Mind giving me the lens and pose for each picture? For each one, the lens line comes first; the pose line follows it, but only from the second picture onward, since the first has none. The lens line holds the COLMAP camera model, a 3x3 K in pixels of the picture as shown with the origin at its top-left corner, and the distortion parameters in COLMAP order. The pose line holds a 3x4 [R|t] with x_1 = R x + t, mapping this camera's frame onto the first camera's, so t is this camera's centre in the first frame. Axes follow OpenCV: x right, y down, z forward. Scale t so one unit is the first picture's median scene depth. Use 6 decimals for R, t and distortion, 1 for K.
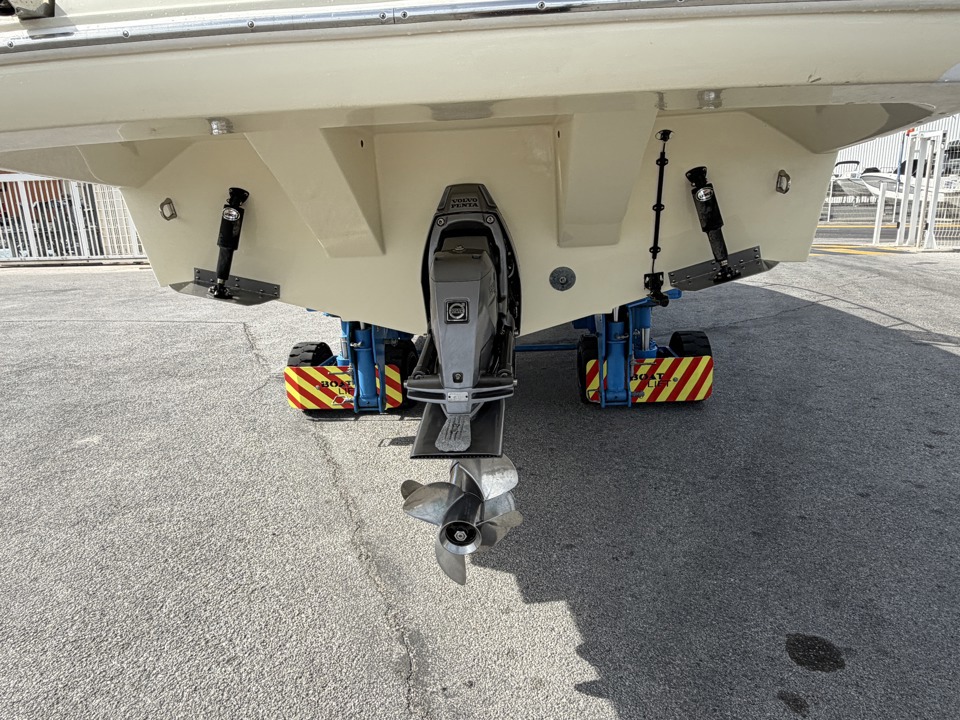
lens RADIAL K [[639.3, 0, 480.0], [0, 639.3, 360.0], [0, 0, 1]] dist [-0.000596, 0.001769]
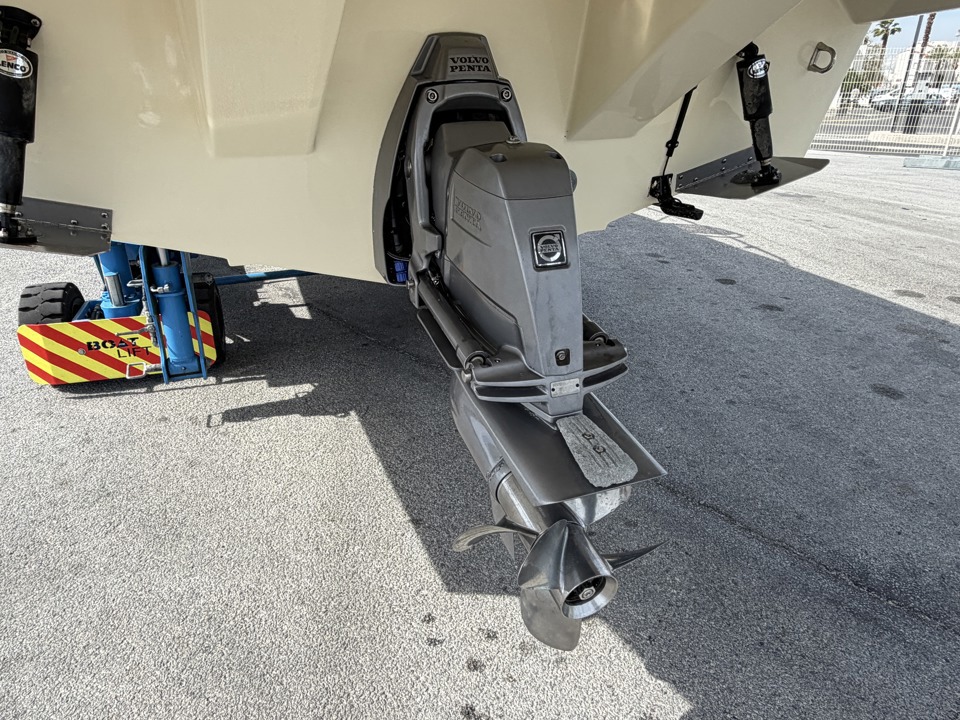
lens RADIAL K [[639.3, 0, 480.0], [0, 639.3, 360.0], [0, 0, 1]] dist [-0.000596, 0.001769]
pose [[0.903531, -0.135216, 0.406629, -0.278379], [0.072279, 0.983404, 0.166407, -0.061116], [-0.422382, -0.120964, 0.898310, 0.371063]]
